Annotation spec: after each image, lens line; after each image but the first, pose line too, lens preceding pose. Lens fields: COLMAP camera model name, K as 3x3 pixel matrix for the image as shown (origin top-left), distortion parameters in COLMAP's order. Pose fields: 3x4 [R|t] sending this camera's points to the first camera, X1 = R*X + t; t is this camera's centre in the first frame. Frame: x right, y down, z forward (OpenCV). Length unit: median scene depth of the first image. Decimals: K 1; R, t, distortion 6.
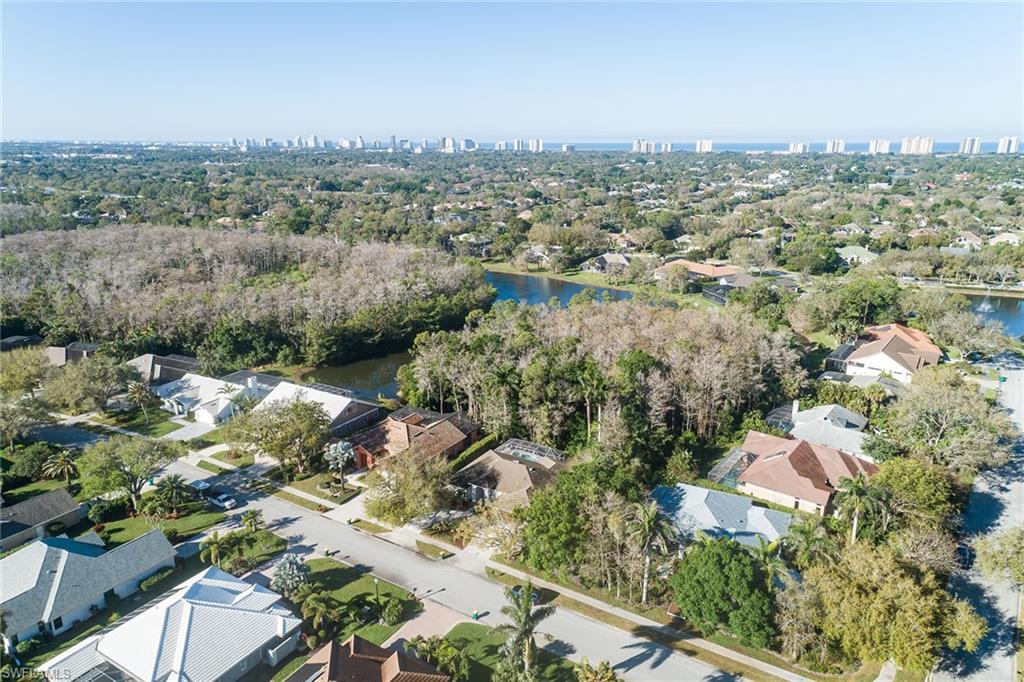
lens RADIAL K [[684.2, 0, 512.0], [0, 684.2, 341.0], [0, 0, 1]] dist [0.027701, 0.002442]
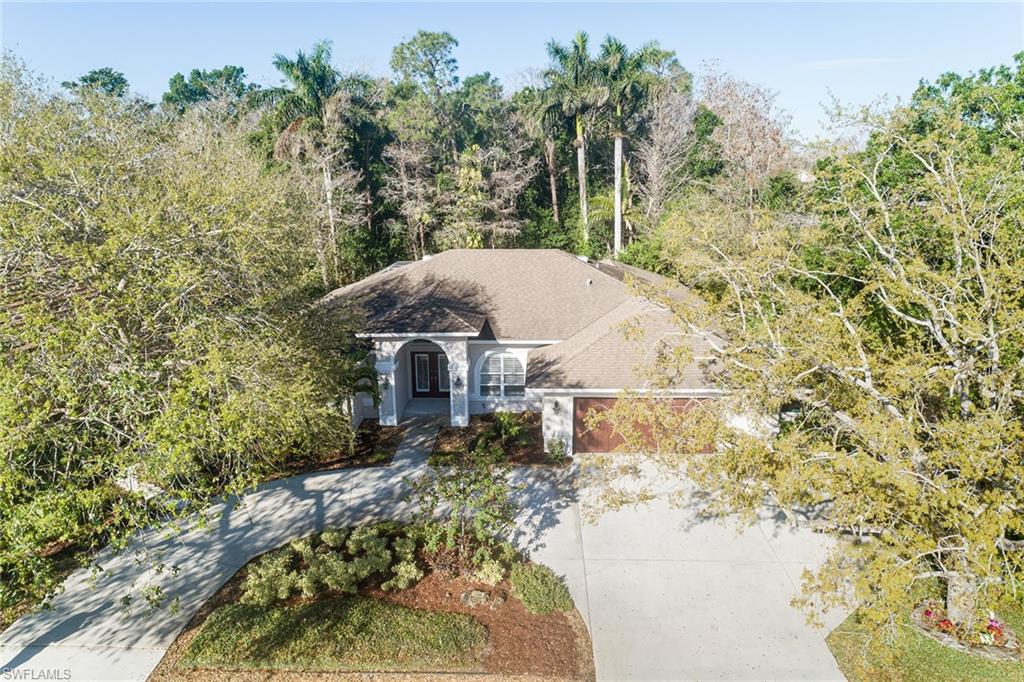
lens RADIAL K [[684.2, 0, 512.0], [0, 684.2, 341.0], [0, 0, 1]] dist [0.027701, 0.002442]
pose [[0.865456, -0.130198, 0.483771, -0.110854], [0.148192, 0.988958, 0.001047, 0.191950], [-0.478565, 0.070785, 0.875194, 0.712367]]
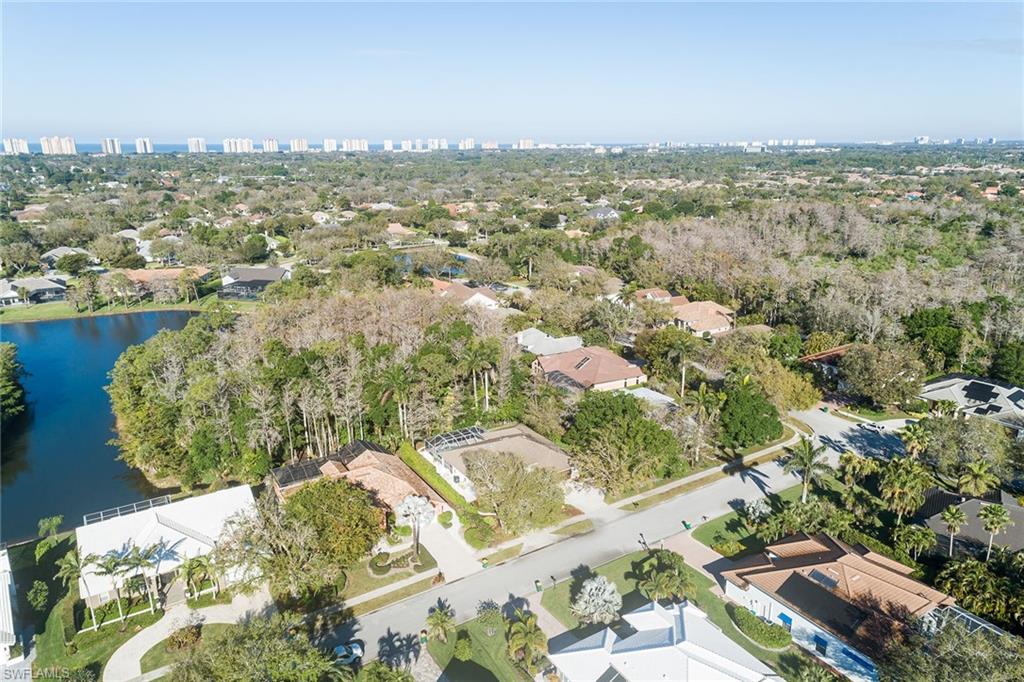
lens RADIAL K [[684.2, 0, 512.0], [0, 684.2, 341.0], [0, 0, 1]] dist [0.027701, 0.002442]
pose [[0.439156, -0.256033, 0.861155, -0.750823], [0.257969, 0.954104, 0.152114, -0.101300], [-0.860578, 0.155349, 0.485049, 0.444509]]
